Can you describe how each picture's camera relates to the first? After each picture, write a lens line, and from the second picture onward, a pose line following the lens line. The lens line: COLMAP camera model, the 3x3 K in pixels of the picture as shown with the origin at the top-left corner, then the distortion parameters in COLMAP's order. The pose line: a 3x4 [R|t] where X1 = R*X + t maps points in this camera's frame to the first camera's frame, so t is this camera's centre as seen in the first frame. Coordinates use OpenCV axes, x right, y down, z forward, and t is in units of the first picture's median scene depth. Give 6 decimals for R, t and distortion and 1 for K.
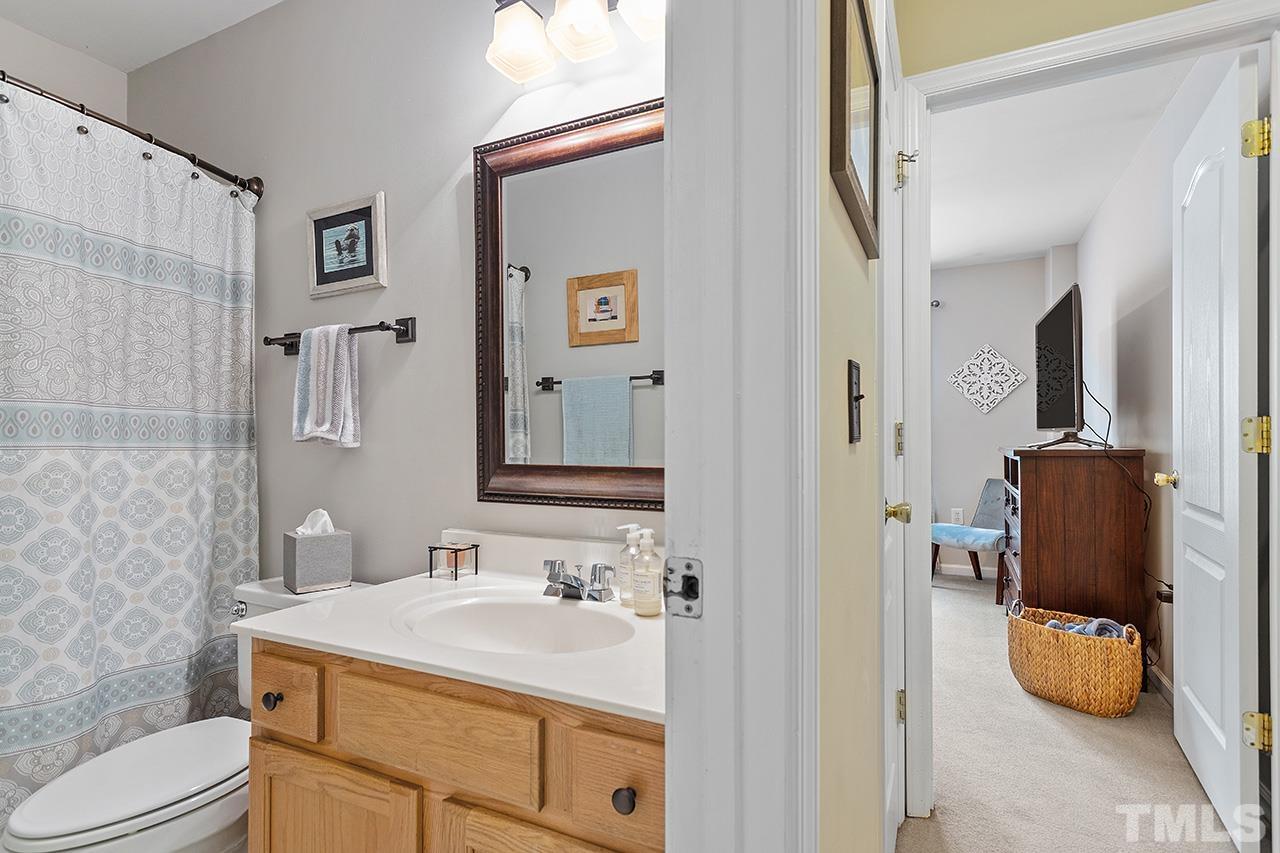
lens RADIAL K [[640.2, 0, 635.5], [0, 640.2, 444.3], [0, 0, 1]] dist [0.008605, 0.001835]
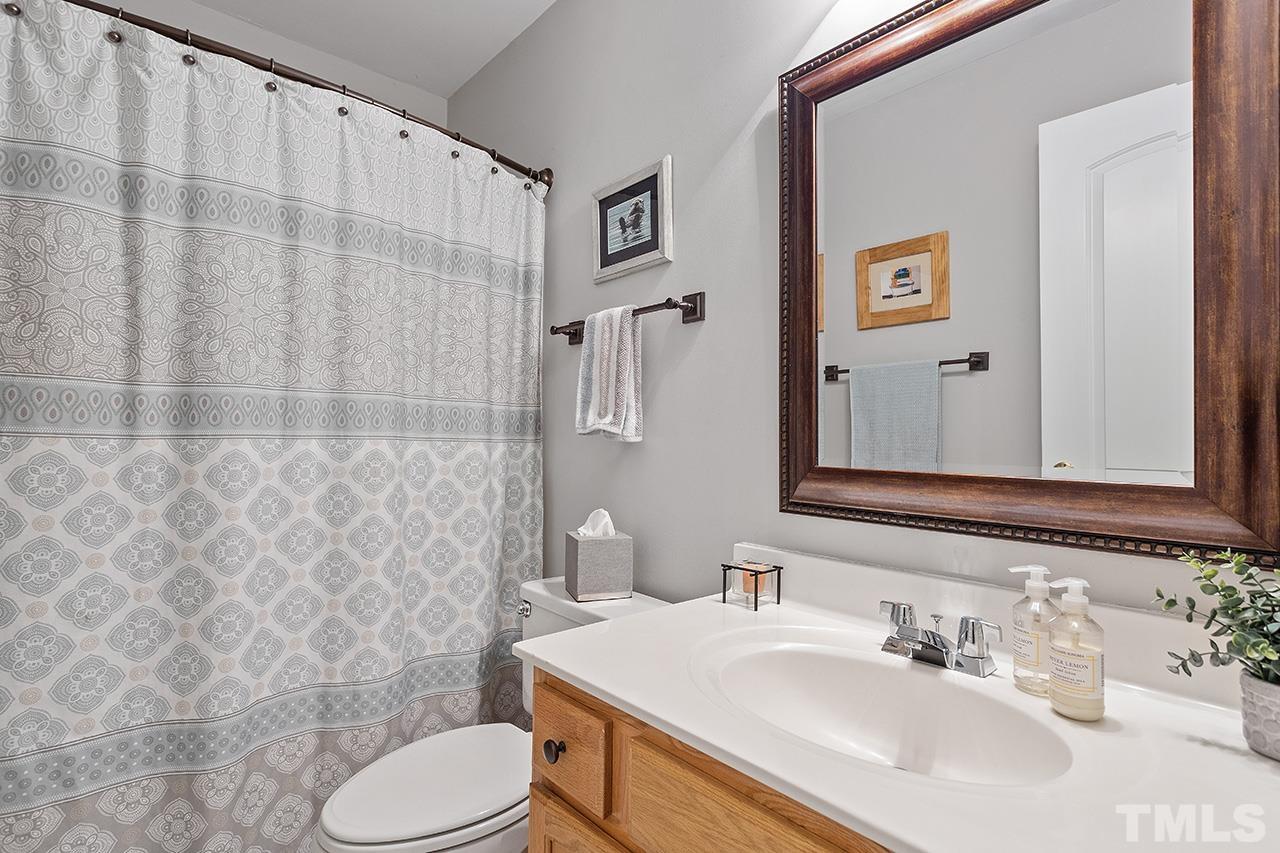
lens RADIAL K [[640.2, 0, 635.5], [0, 640.2, 444.3], [0, 0, 1]] dist [0.008605, 0.001835]
pose [[0.924768, 0.018182, -0.380097, -0.107450], [-0.016488, 0.999834, 0.007712, 0.001331], [0.380174, -0.000865, 0.924914, 0.184940]]
